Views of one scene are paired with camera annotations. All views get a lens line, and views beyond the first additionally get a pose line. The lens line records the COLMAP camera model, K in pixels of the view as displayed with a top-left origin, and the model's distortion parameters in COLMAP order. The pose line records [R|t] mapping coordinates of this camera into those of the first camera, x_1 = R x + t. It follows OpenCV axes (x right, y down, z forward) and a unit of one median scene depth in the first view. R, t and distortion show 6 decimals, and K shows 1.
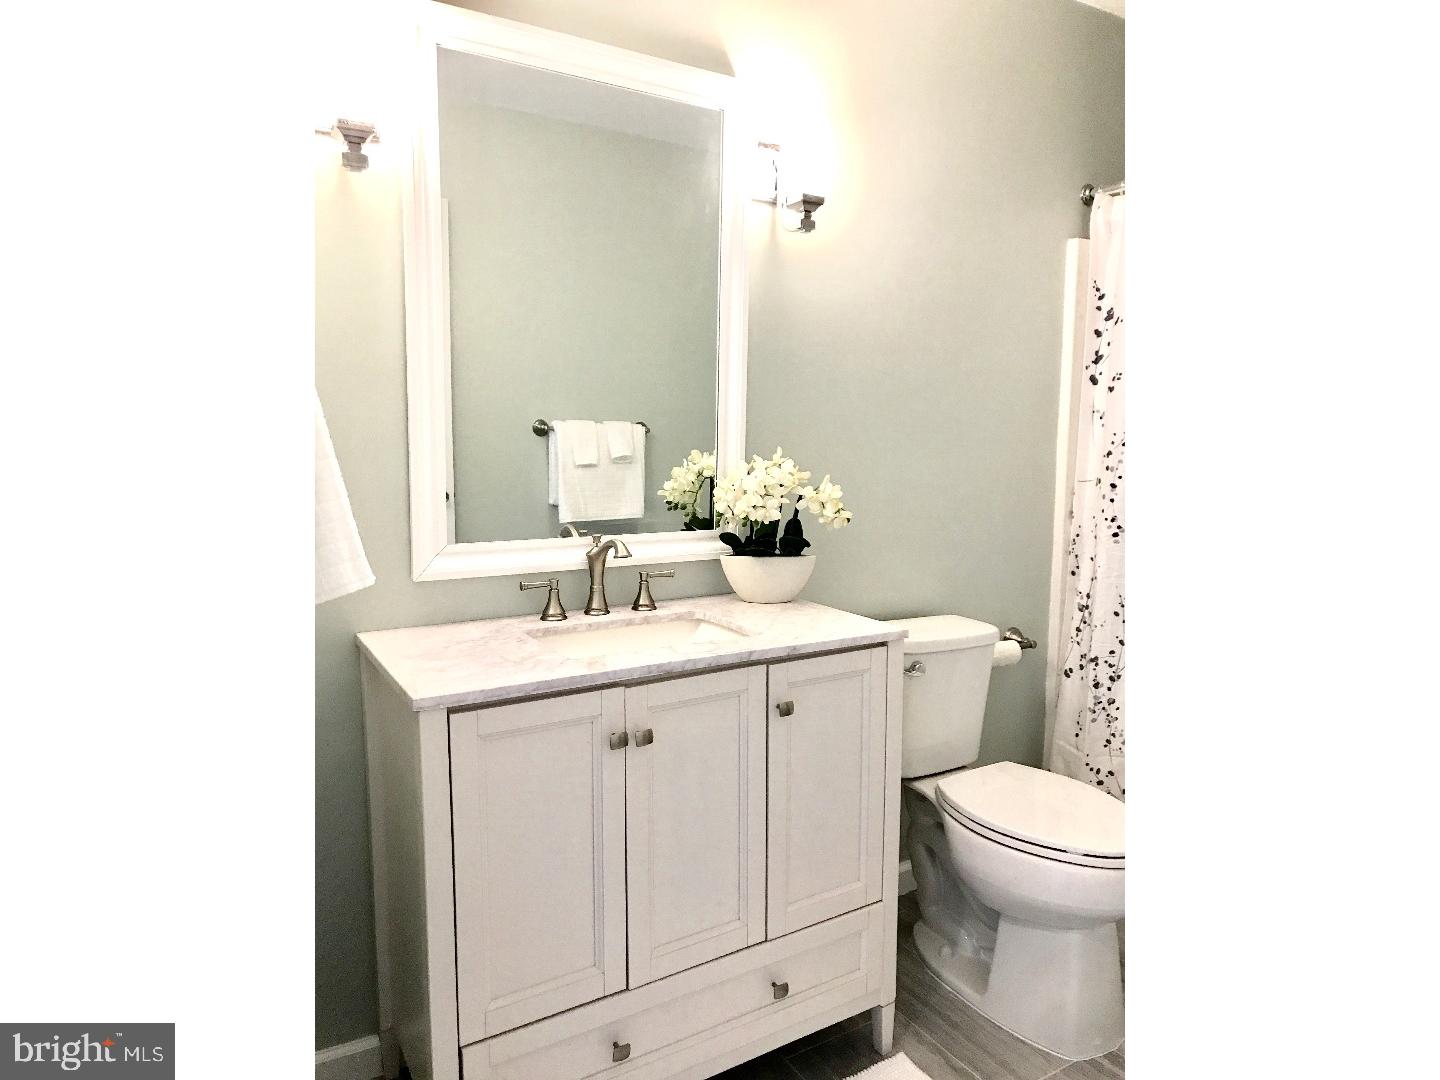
lens RADIAL K [[886.5, 0, 720.0], [0, 886.5, 540.0], [0, 0, 1]] dist [0.063296, -0.090720]
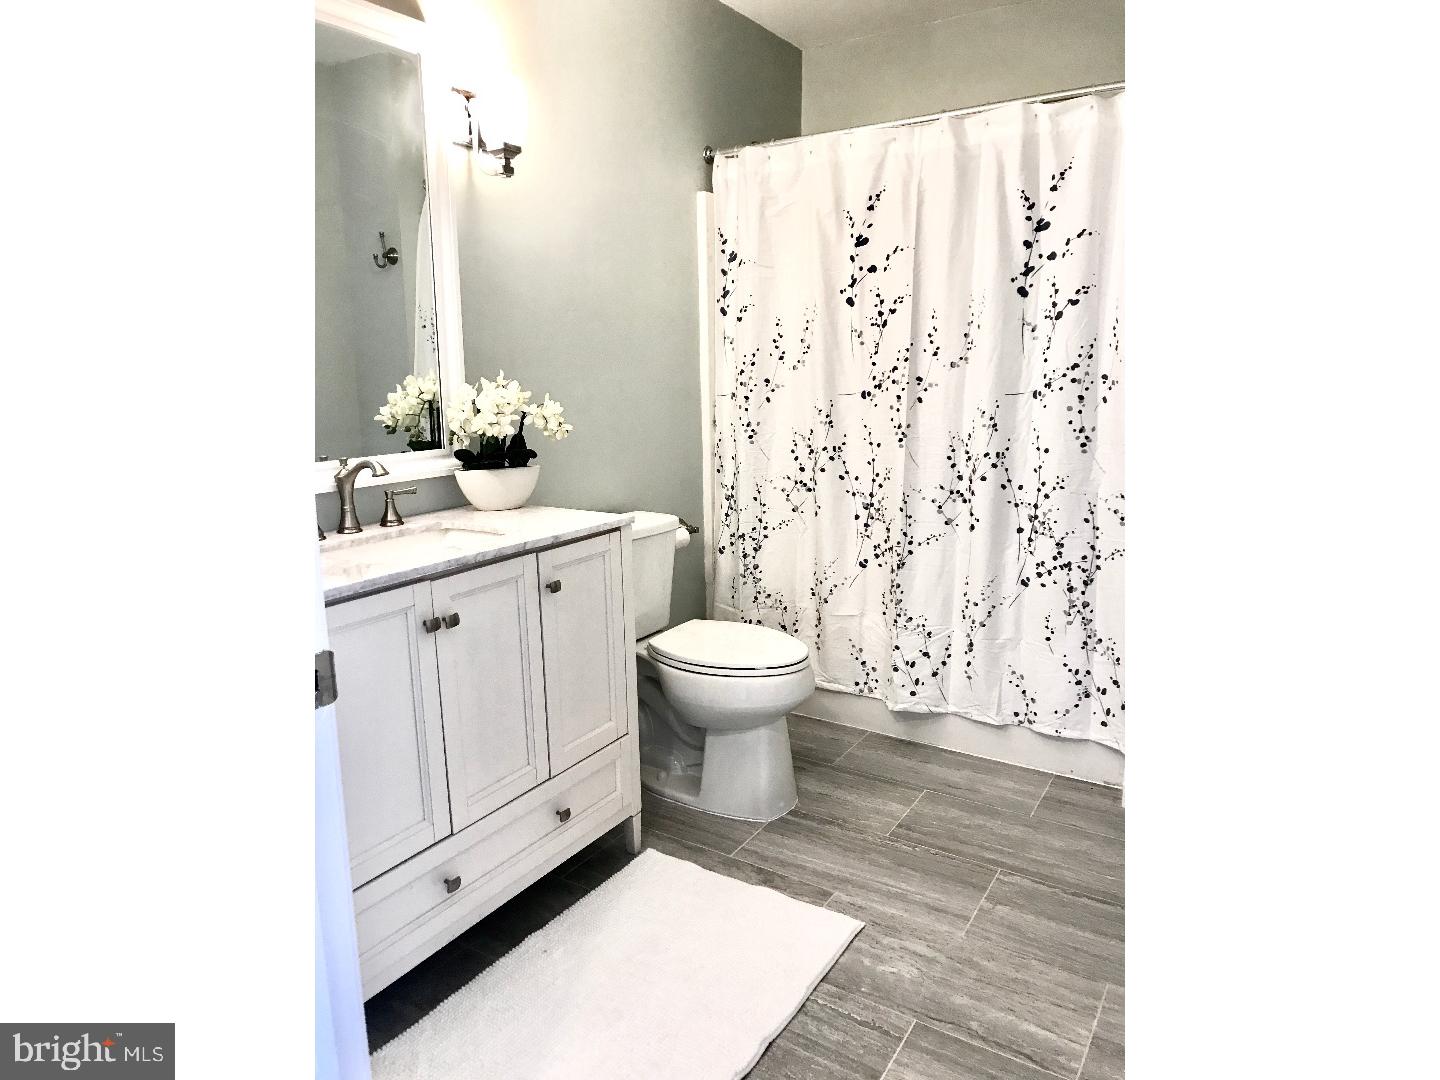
lens RADIAL K [[886.5, 0, 720.0], [0, 886.5, 540.0], [0, 0, 1]] dist [0.063296, -0.090720]
pose [[0.897235, -0.107921, 0.428161, -0.188896], [0.074366, 0.992754, 0.094392, 0.022627], [-0.435246, -0.052851, 0.898759, -0.150204]]
